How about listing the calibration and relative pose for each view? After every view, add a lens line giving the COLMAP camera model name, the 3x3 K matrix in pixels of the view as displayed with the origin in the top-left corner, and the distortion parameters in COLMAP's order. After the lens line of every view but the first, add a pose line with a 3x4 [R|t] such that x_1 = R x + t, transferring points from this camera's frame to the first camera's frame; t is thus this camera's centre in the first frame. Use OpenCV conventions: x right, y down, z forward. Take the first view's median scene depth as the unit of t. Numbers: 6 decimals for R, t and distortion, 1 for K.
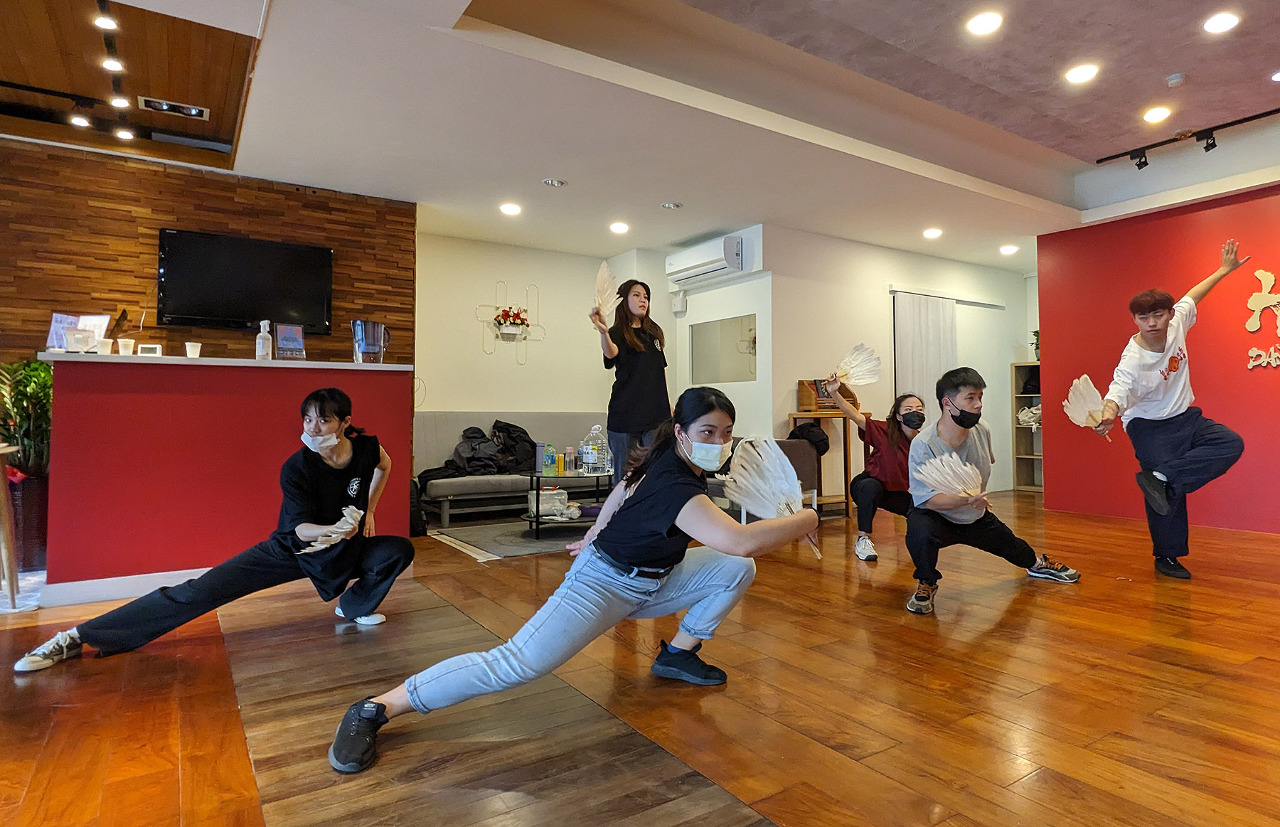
lens RADIAL K [[725.6, 0, 697.4], [0, 725.6, 386.8], [0, 0, 1]] dist [0.005923, -0.001549]
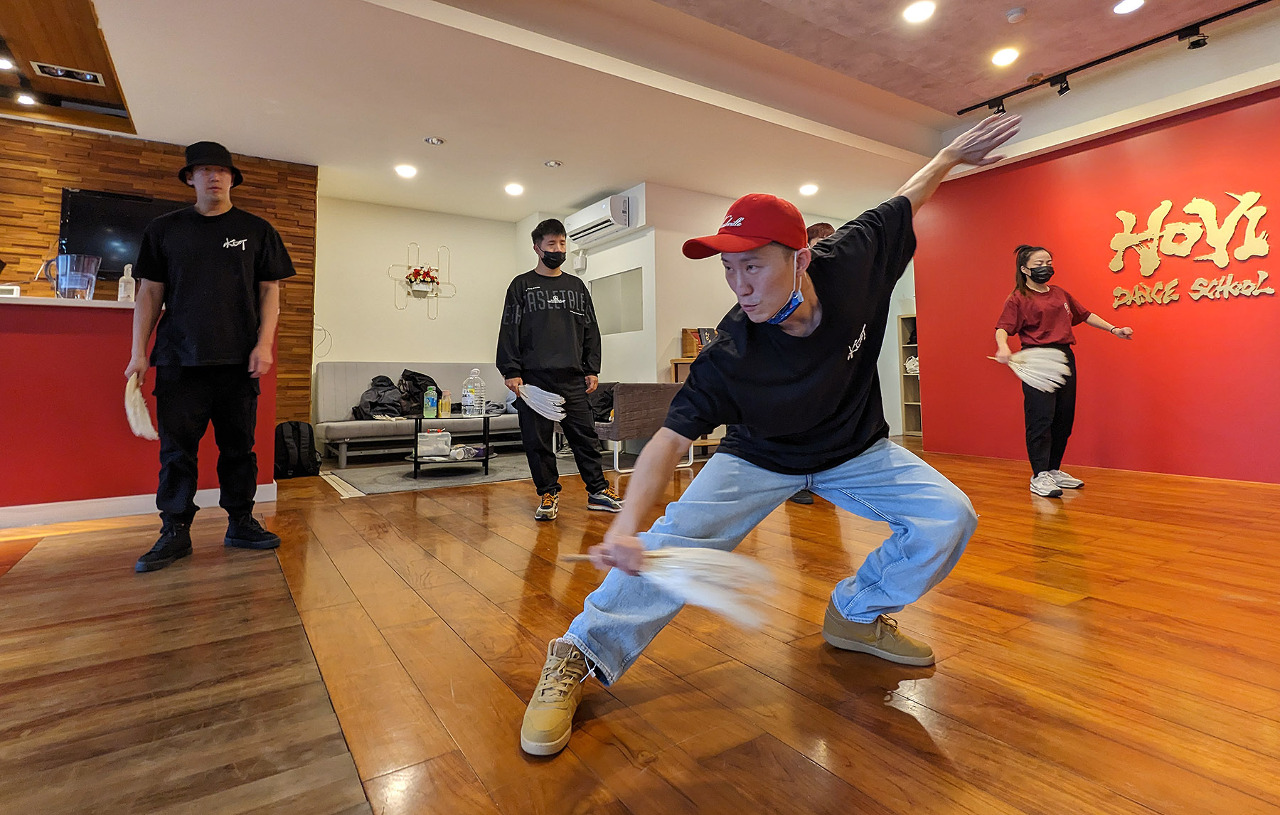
lens RADIAL K [[635.7, 0, 625.5], [0, 635.7, 328.3], [0, 0, 1]] dist [0.002050, 0.001857]
pose [[0.999032, -0.011385, -0.042490, 0.123167], [0.009683, 0.999151, -0.040049, 0.034172], [0.042910, 0.039599, 0.998294, 0.092712]]
